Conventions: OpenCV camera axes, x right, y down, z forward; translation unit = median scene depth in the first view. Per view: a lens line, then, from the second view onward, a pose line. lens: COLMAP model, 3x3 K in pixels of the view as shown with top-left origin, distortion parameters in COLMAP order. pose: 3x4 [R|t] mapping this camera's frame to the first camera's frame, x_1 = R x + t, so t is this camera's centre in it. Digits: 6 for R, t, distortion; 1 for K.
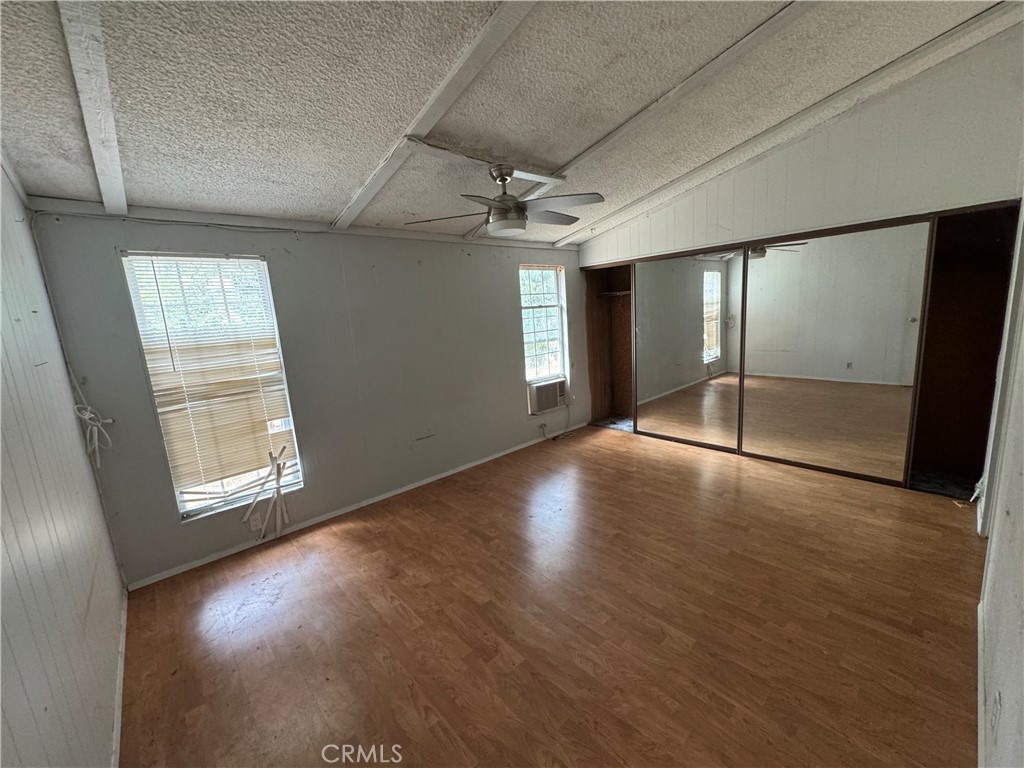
lens RADIAL K [[408.6, 0, 512.6], [0, 408.6, 382.7], [0, 0, 1]] dist [-0.004580, 0.000812]
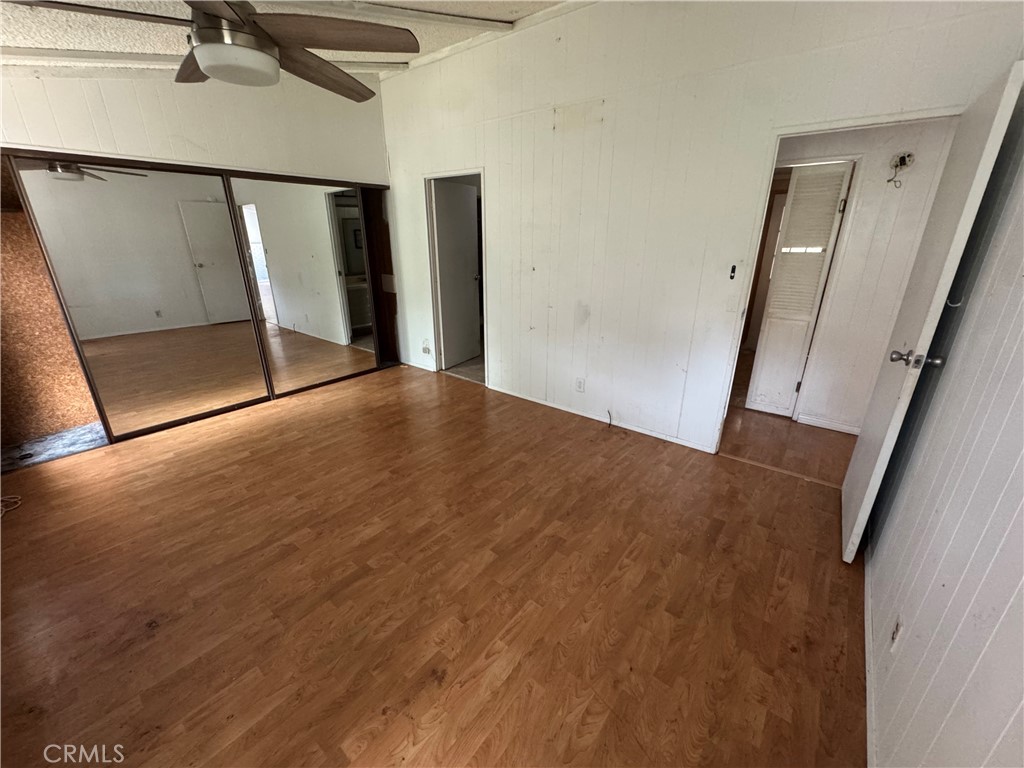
lens RADIAL K [[408.6, 0, 516.2], [0, 408.6, 381.9], [0, 0, 1]] dist [-0.004580, 0.000812]
pose [[-0.163052, -0.269456, 0.949109, -0.525539], [0.180479, 0.937605, 0.297195, -0.057032], [-0.969970, 0.219752, -0.104247, 0.594394]]
